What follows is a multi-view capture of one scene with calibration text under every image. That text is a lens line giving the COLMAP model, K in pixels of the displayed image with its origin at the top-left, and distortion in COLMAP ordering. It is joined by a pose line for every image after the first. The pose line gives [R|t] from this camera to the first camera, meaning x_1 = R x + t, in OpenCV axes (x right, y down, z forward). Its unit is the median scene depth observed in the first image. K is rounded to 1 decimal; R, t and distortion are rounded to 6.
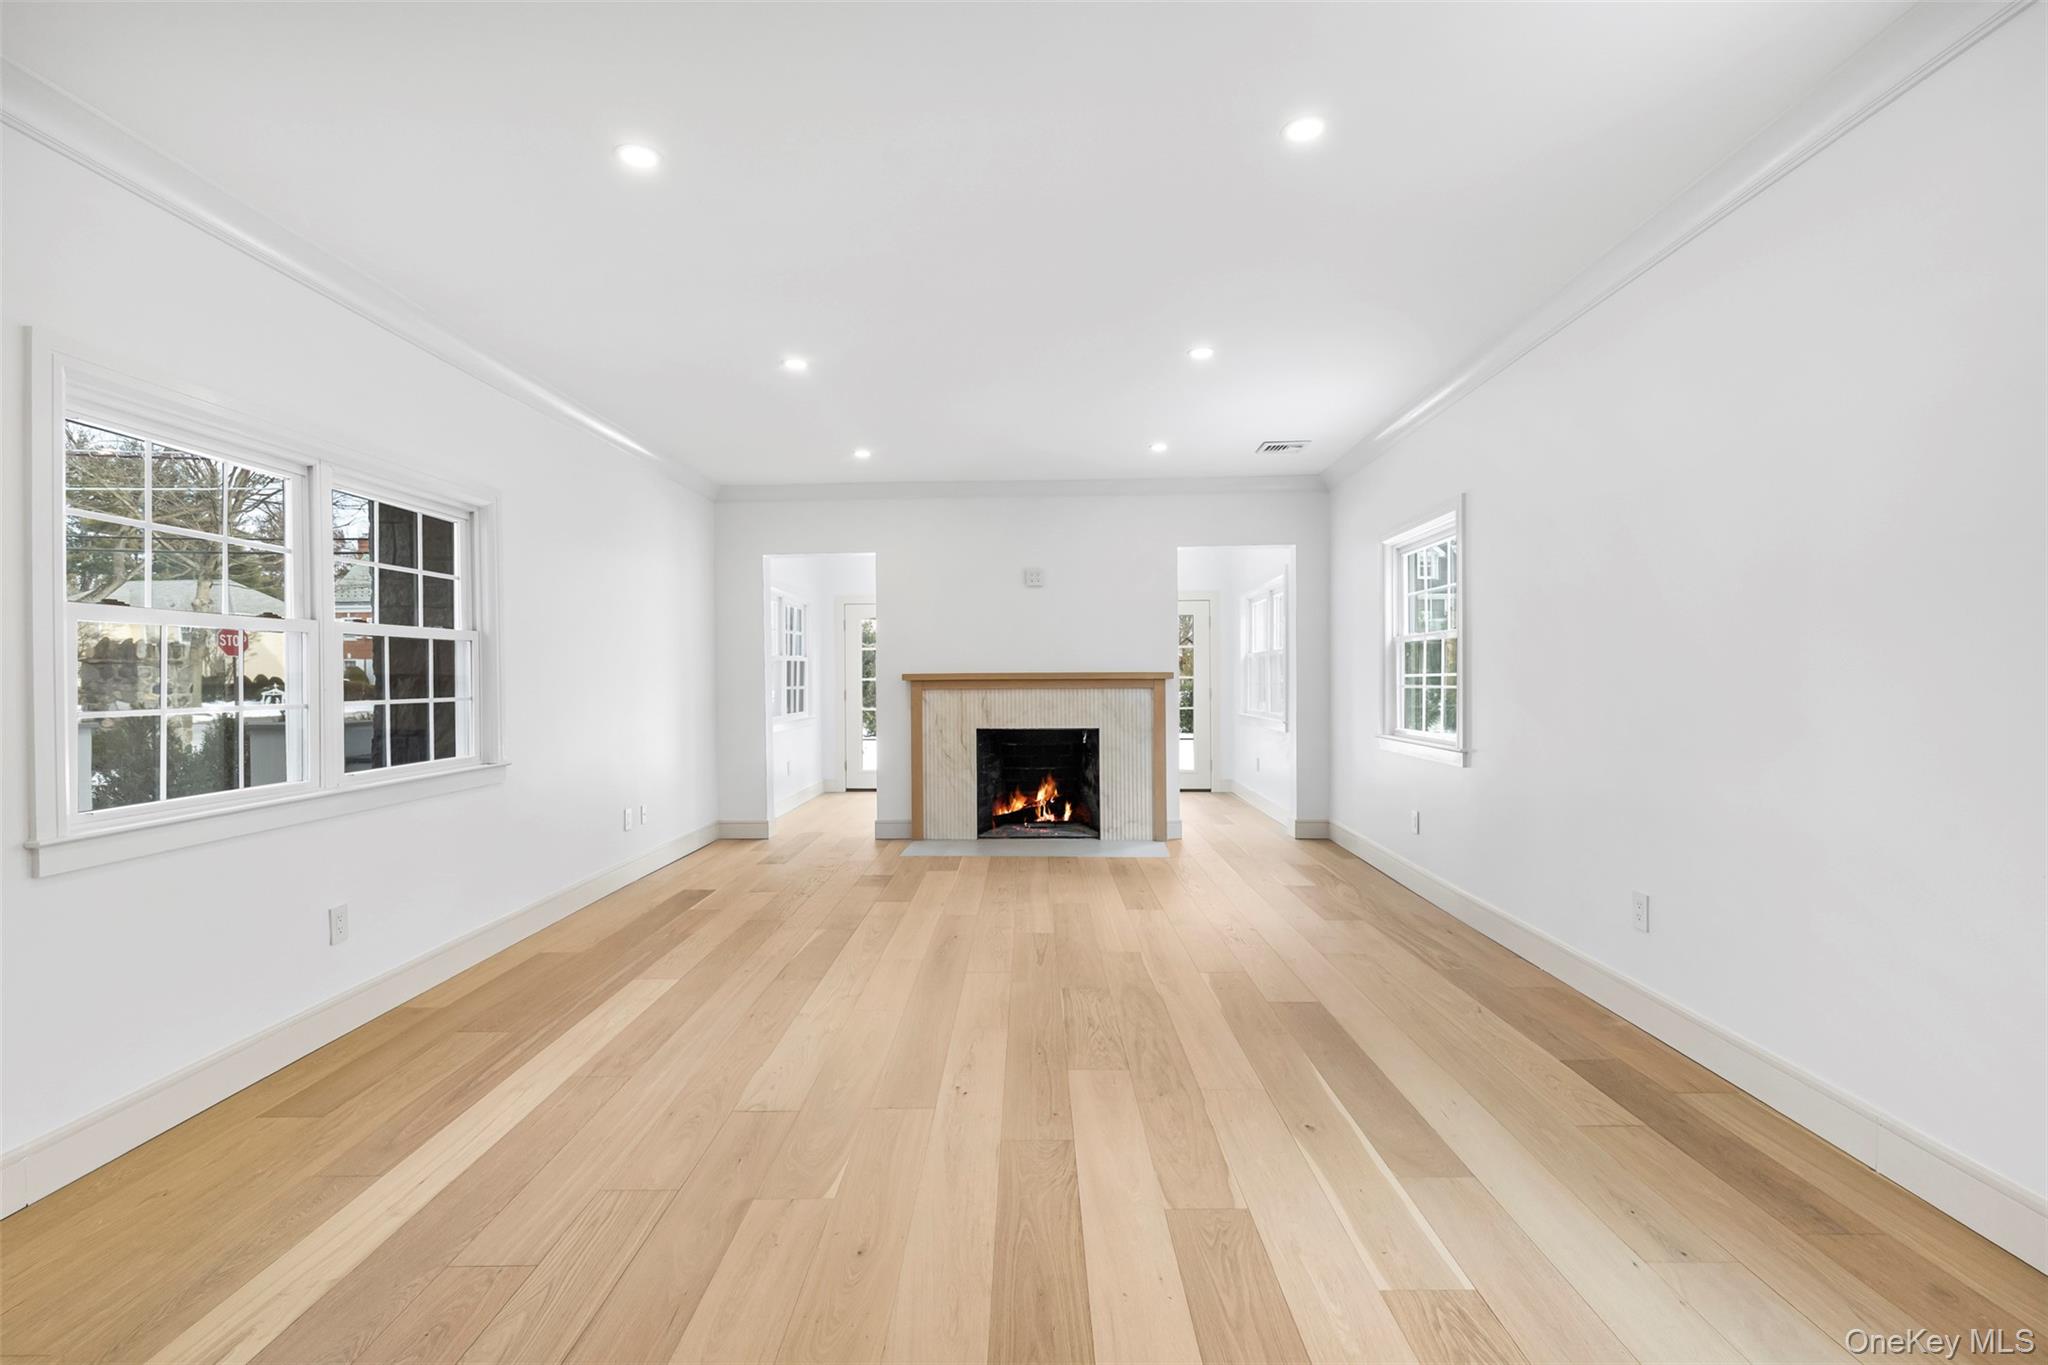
lens RADIAL K [[935.9, 0, 1014.4], [0, 935.9, 686.8], [0, 0, 1]] dist [0.008572, -0.000508]
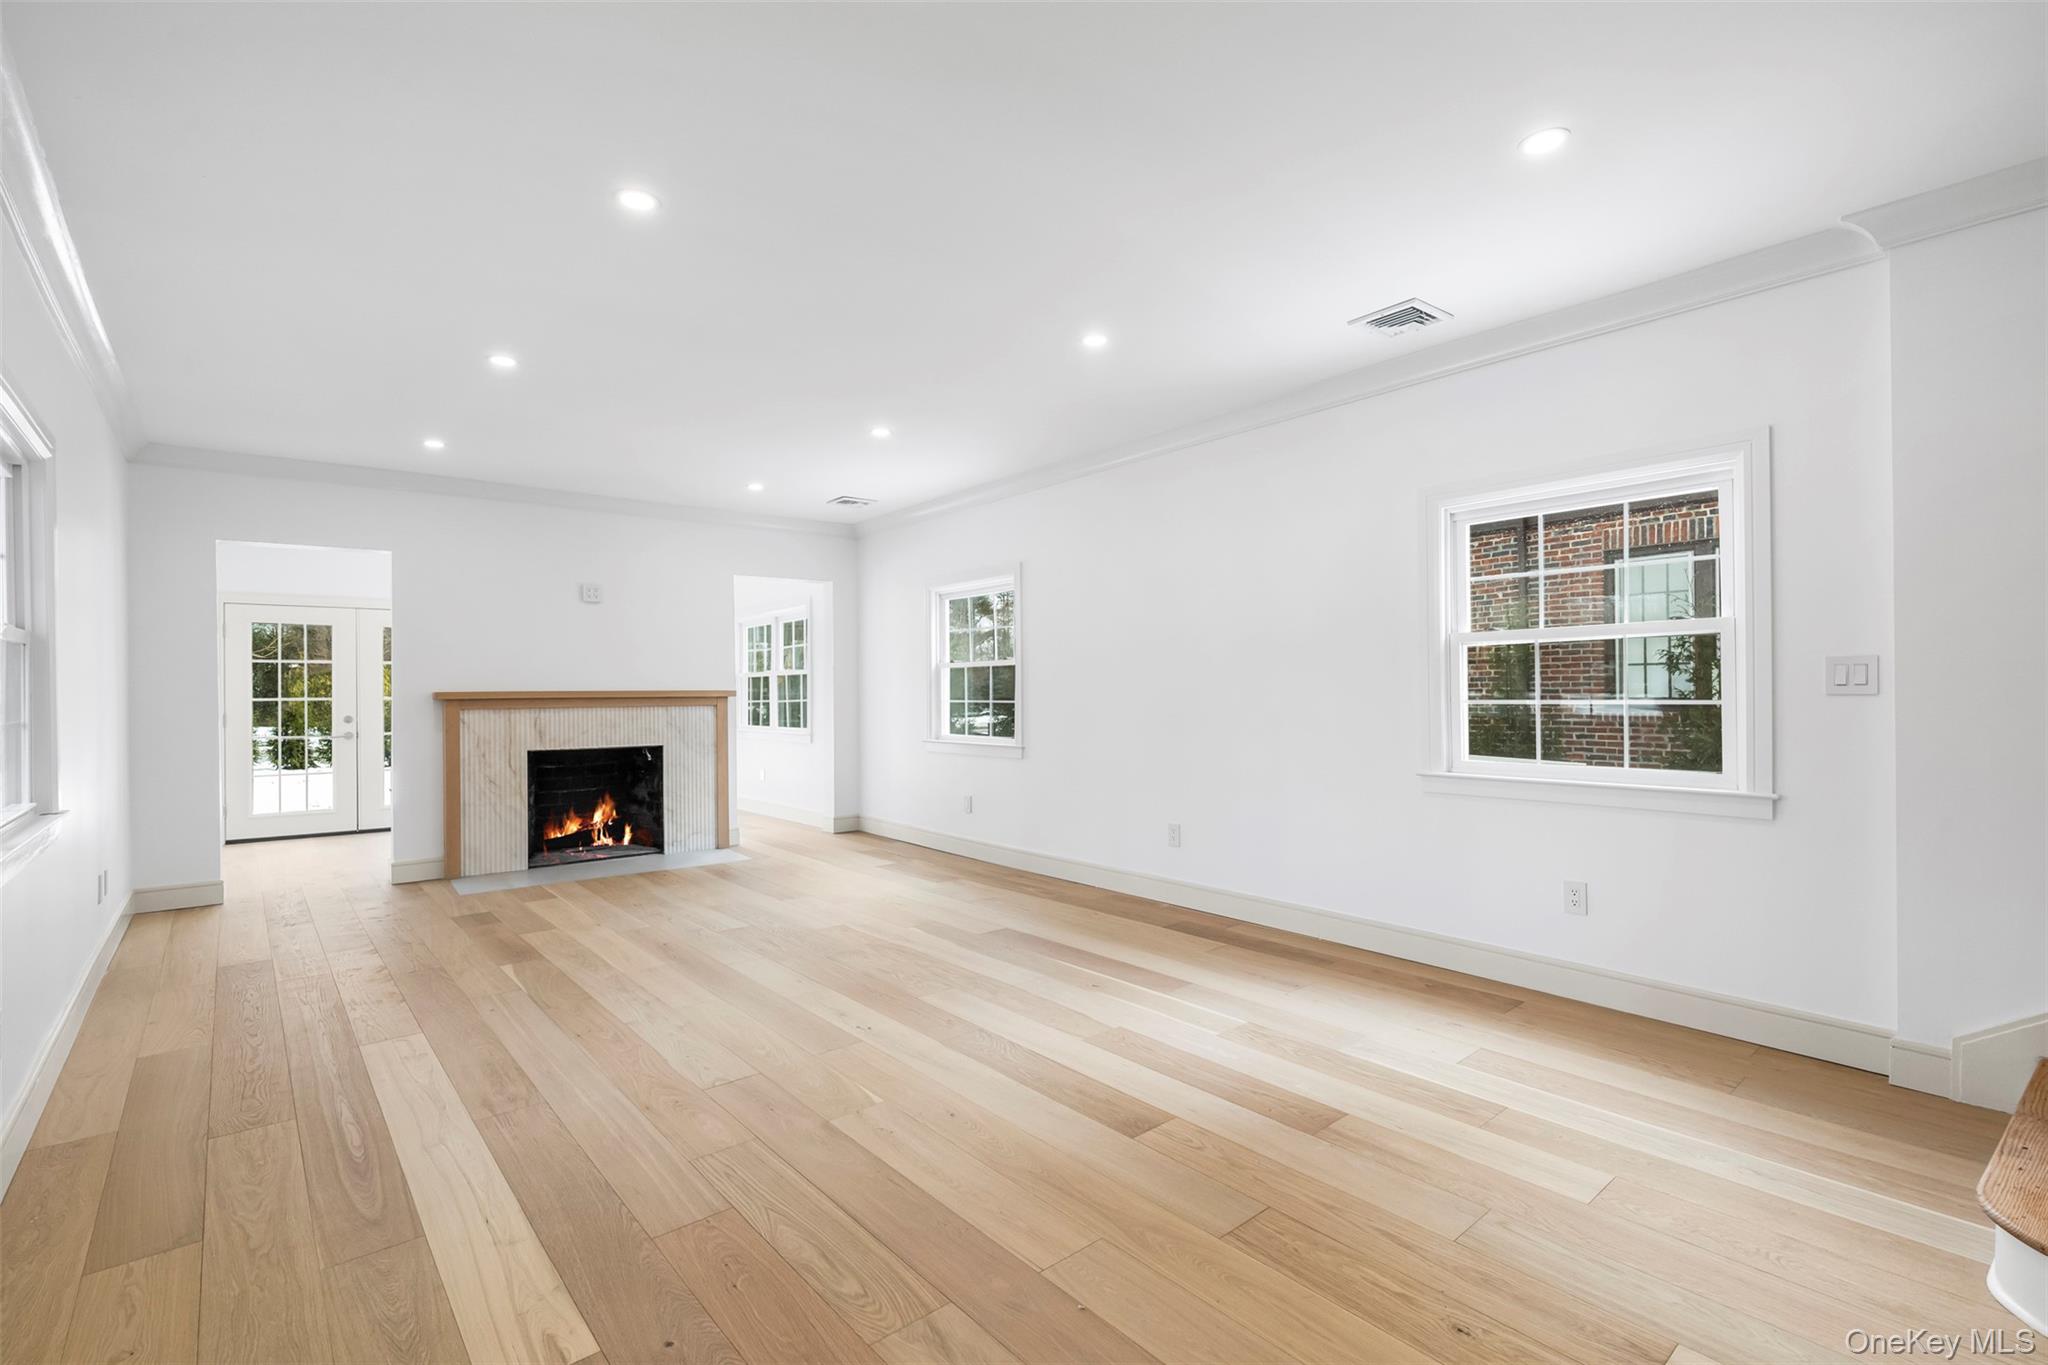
lens RADIAL K [[935.9, 0, 1014.4], [0, 935.9, 686.8], [0, 0, 1]] dist [0.008572, -0.000508]
pose [[0.752543, 0.004172, 0.658530, -0.334250], [0.010814, 0.999767, -0.018692, 0.004278], [-0.658455, 0.021188, 0.752322, -0.029431]]
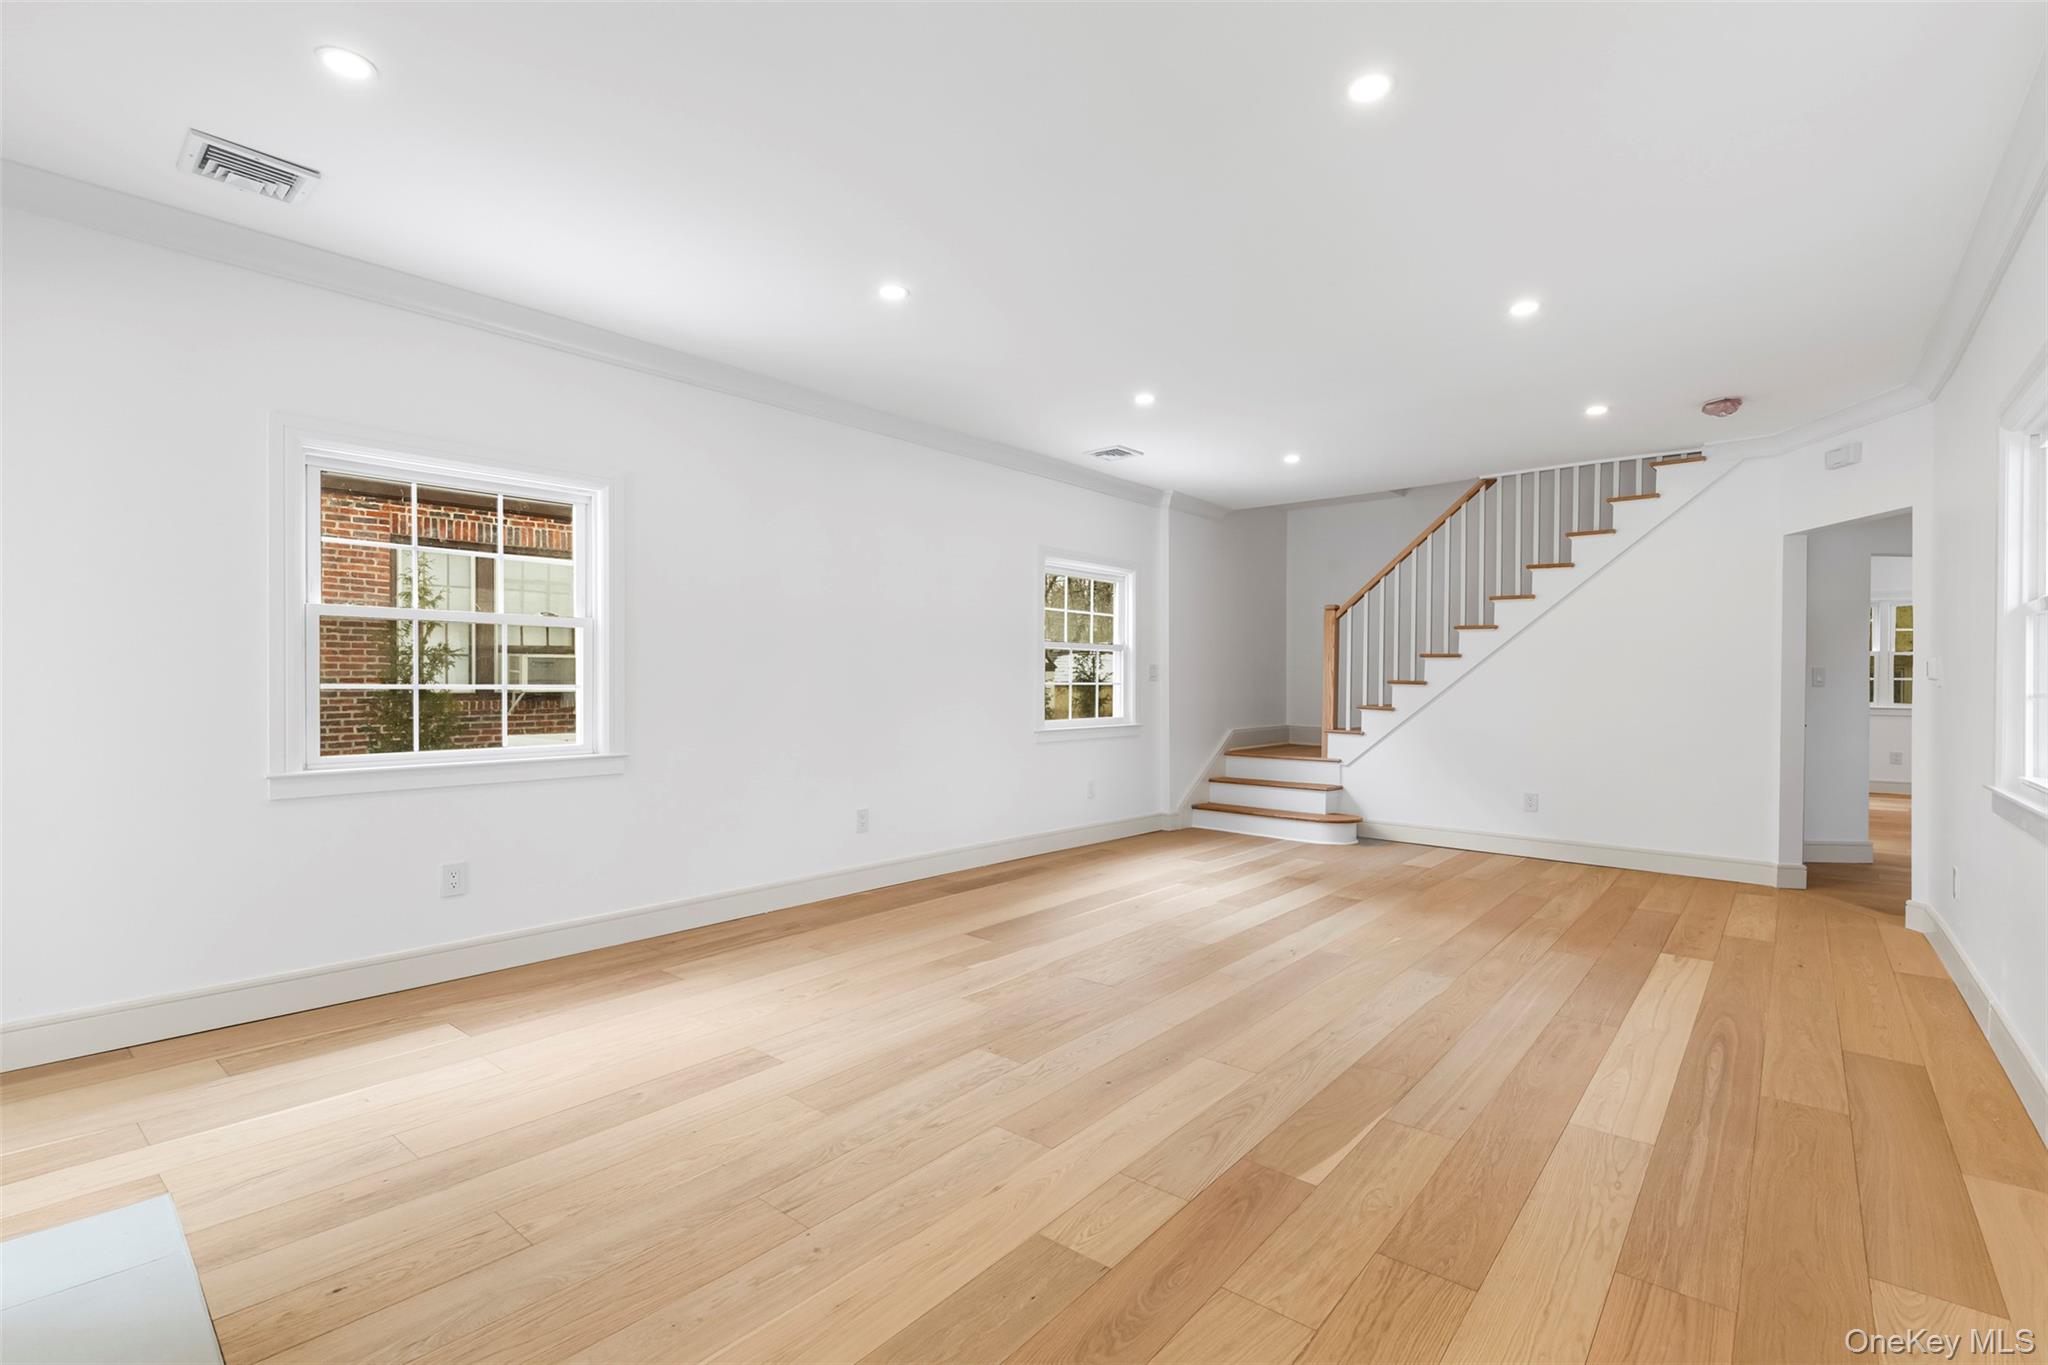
lens RADIAL K [[927.5, 0, 1047.7], [0, 927.5, 693.2], [0, 0, 1]] dist [0.001848, 0.000706]
pose [[-0.791552, -0.001108, 0.611101, -0.296239], [0.010041, 0.999840, 0.014819, 0.001064], [-0.611020, 0.017866, -0.791414, 1.102588]]
